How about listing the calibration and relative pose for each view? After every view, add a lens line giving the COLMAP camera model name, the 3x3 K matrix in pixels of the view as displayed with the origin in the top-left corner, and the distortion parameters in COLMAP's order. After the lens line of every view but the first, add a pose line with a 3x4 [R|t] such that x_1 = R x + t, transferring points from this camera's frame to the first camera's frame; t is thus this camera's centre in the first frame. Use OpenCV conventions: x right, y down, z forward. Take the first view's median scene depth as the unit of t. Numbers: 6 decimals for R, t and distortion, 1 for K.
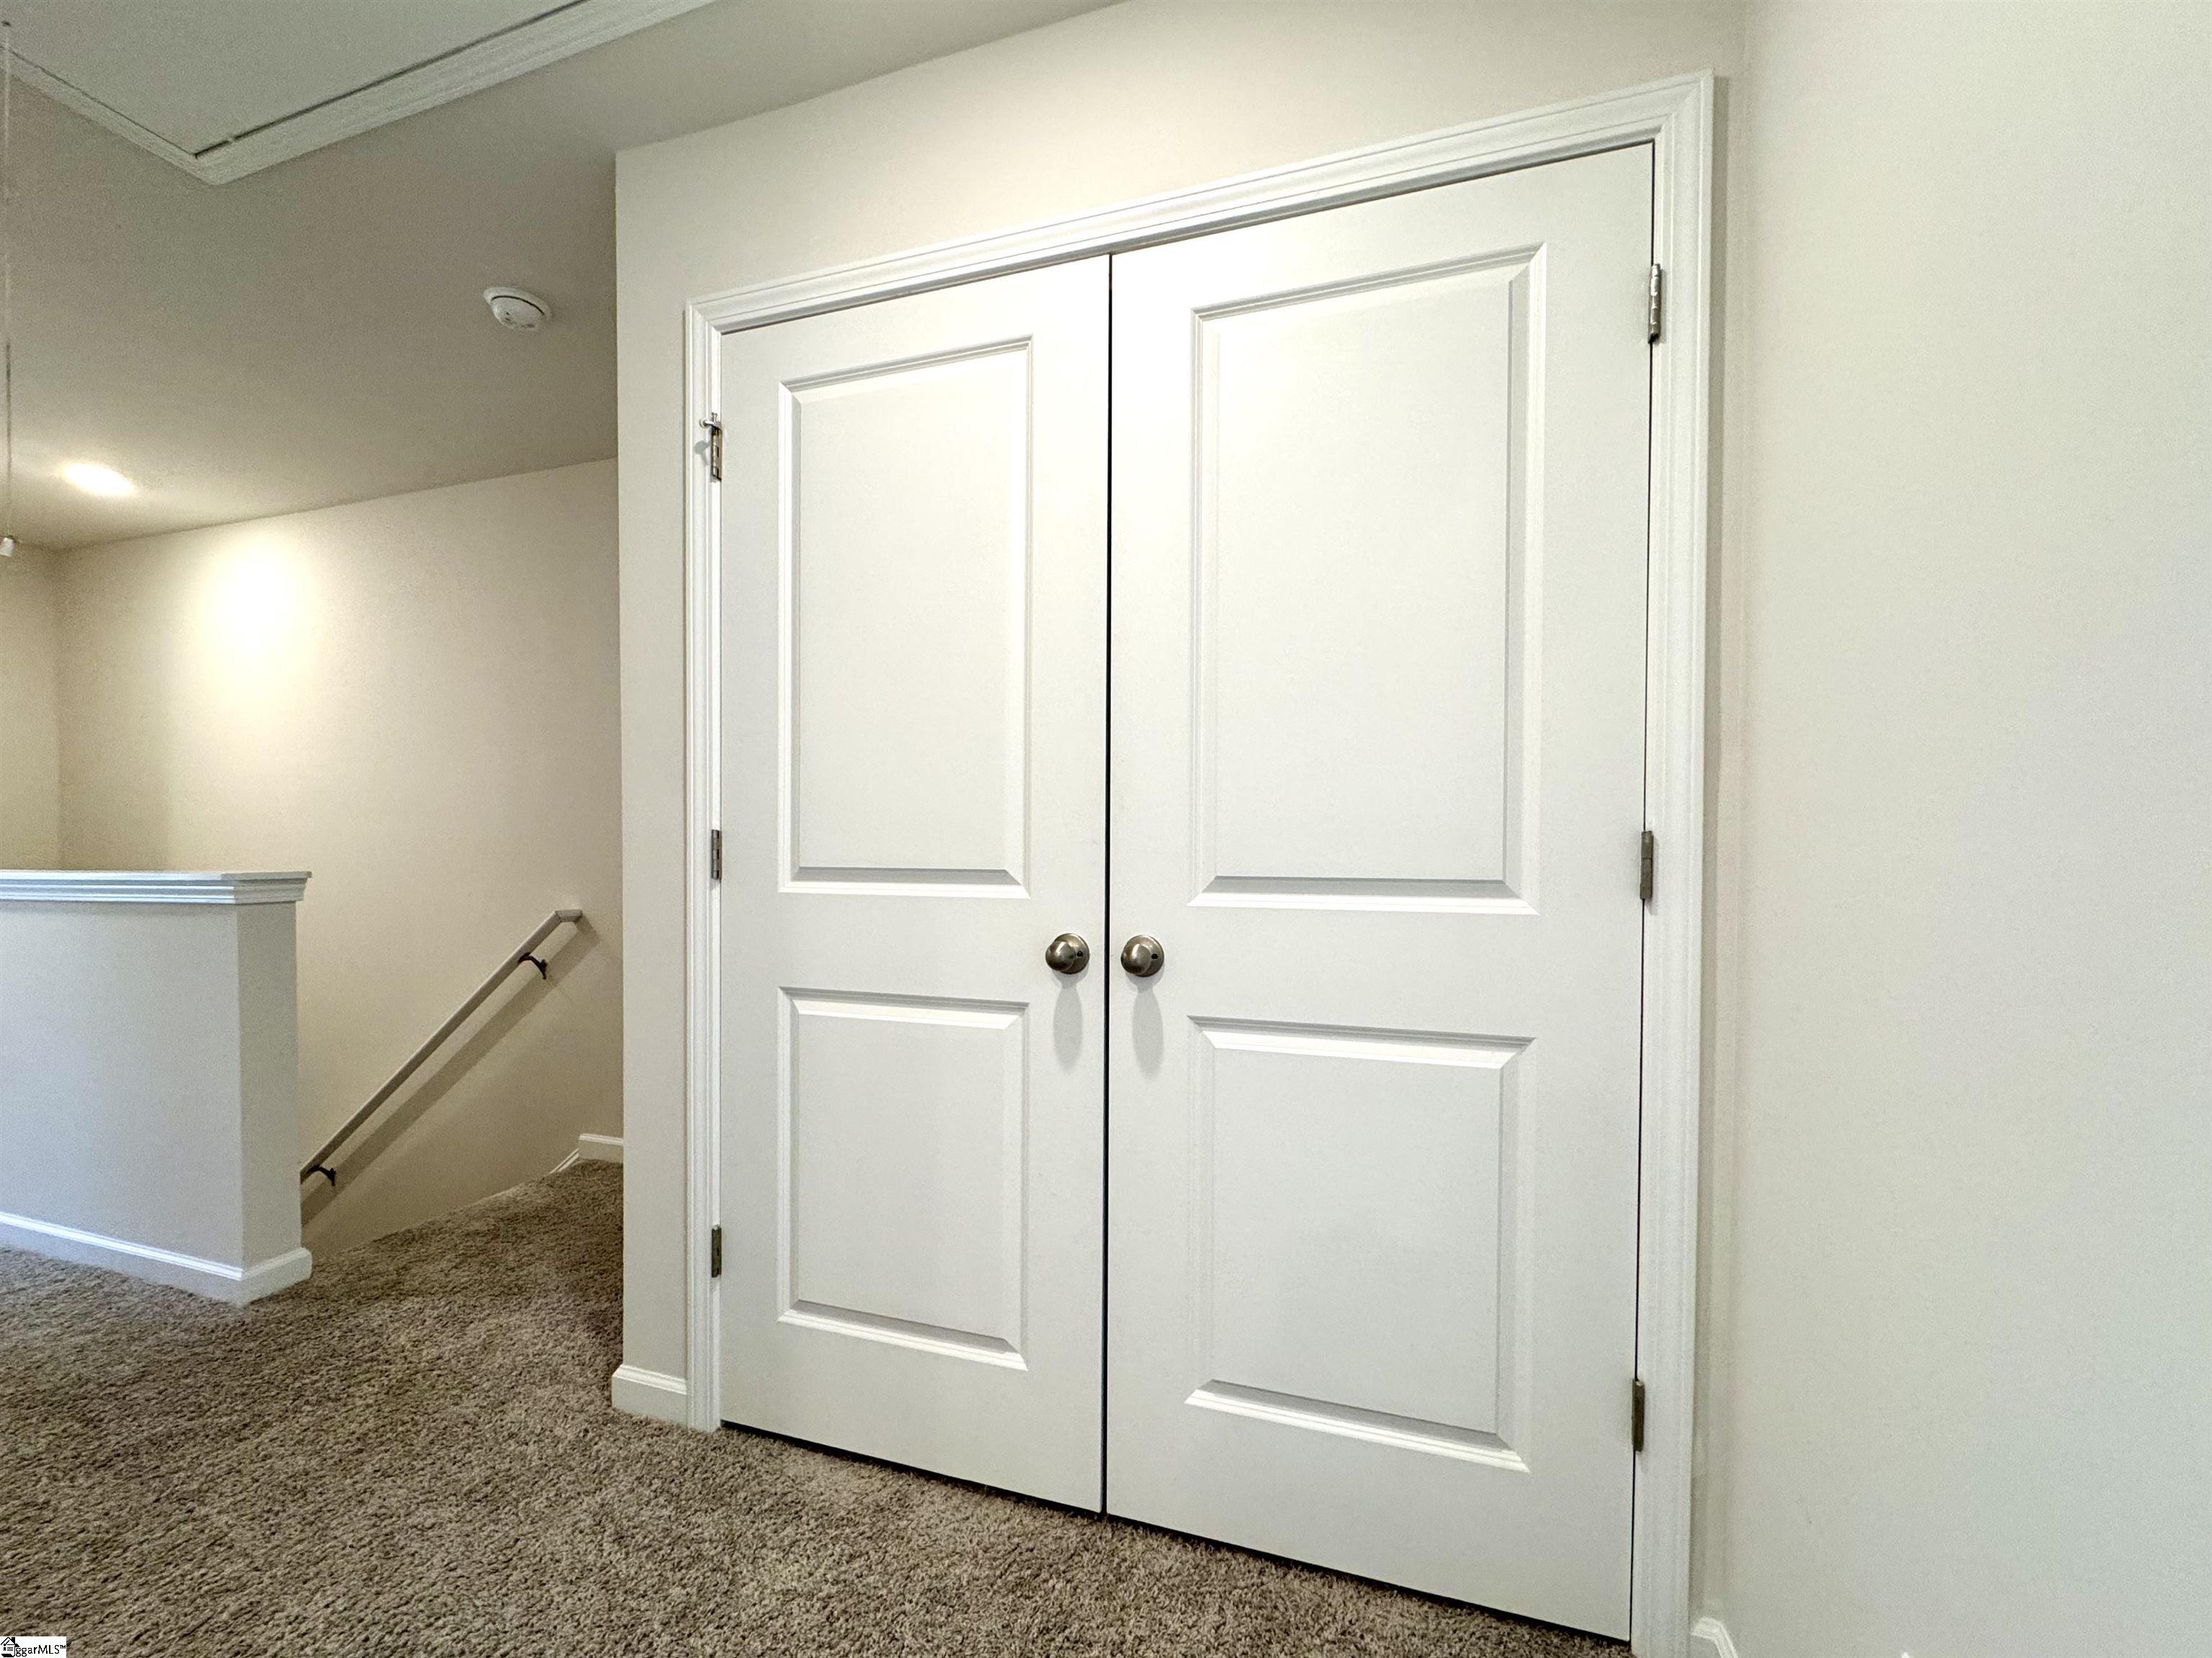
lens RADIAL K [[899.4, 0, 1102.3], [0, 899.4, 862.7], [0, 0, 1]] dist [0.001229, 0.000439]
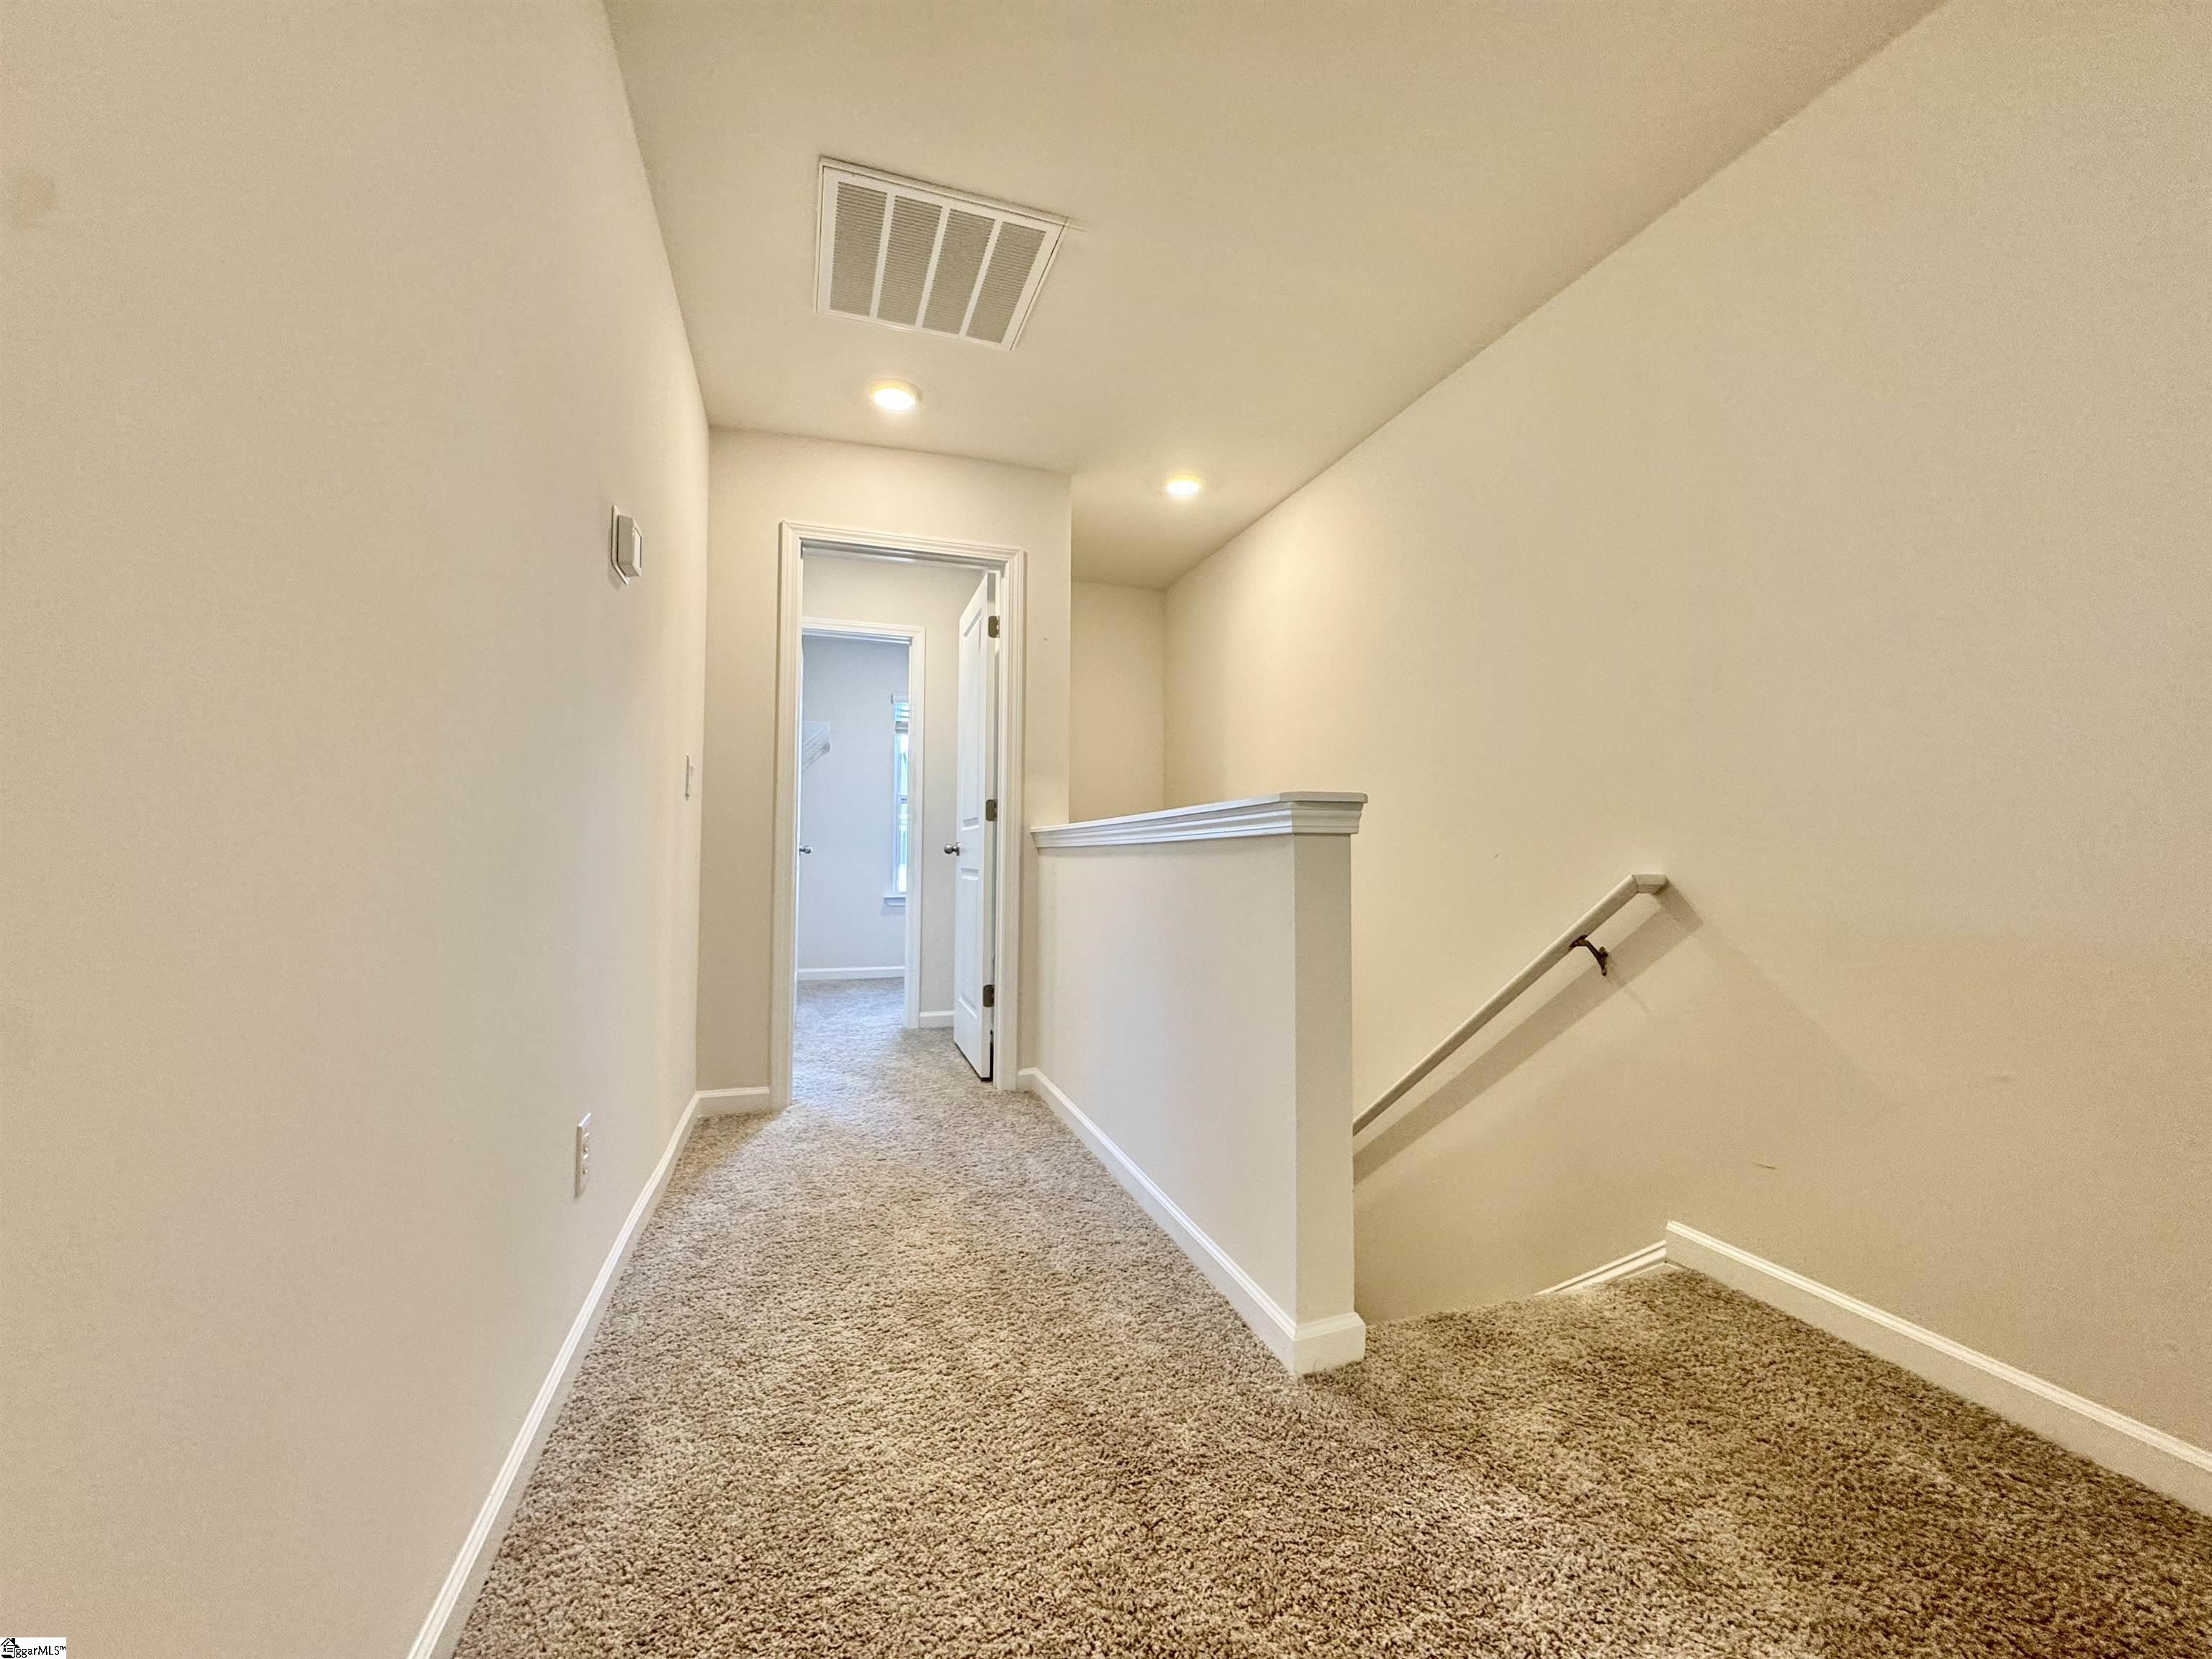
lens RADIAL K [[884.1, 0, 1108.0], [0, 884.1, 844.4], [0, 0, 1]] dist [0.001056, -0.000217]
pose [[0.594837, -0.010612, -0.803776, -0.610464], [-0.016010, 0.999558, -0.025045, 0.105318], [0.803687, 0.027766, 0.594404, 0.578001]]
